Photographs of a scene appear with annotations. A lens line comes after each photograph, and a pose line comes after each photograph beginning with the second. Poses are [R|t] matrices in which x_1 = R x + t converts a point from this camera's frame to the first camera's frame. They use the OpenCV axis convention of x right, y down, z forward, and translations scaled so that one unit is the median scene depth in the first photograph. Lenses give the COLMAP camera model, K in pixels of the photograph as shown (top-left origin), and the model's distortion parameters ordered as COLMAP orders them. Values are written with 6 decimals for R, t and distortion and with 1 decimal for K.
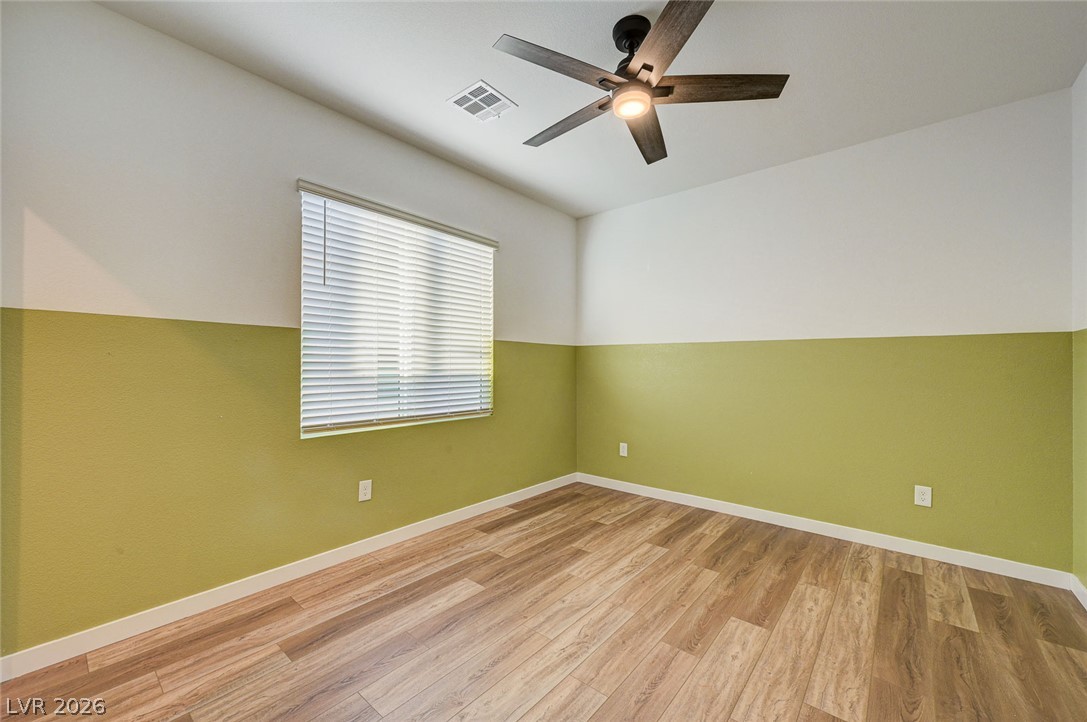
lens RADIAL K [[424.9, 0, 548.5], [0, 424.9, 367.0], [0, 0, 1]] dist [0.016991, 0.000298]
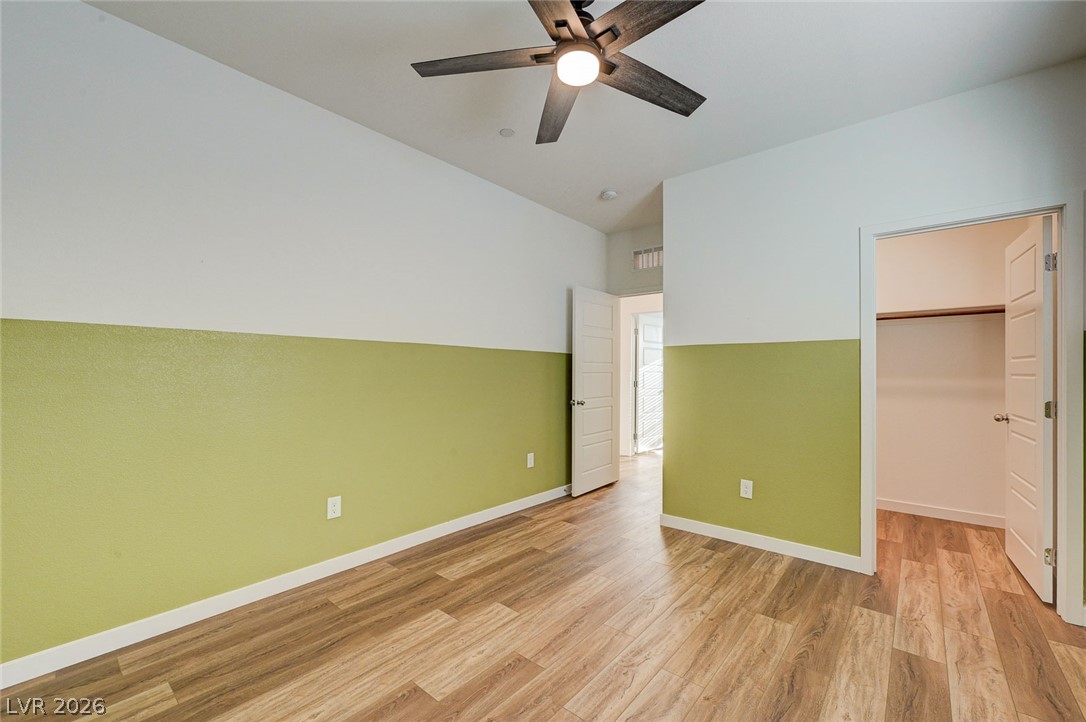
lens RADIAL K [[424.5, 0, 544.4], [0, 424.5, 365.7], [0, 0, 1]] dist [0.016991, 0.000298]
pose [[-0.999629, -0.009605, 0.025477, 0.251810], [-0.009720, 0.999943, -0.004376, -0.018531], [-0.025433, -0.004622, -0.999666, 1.986375]]
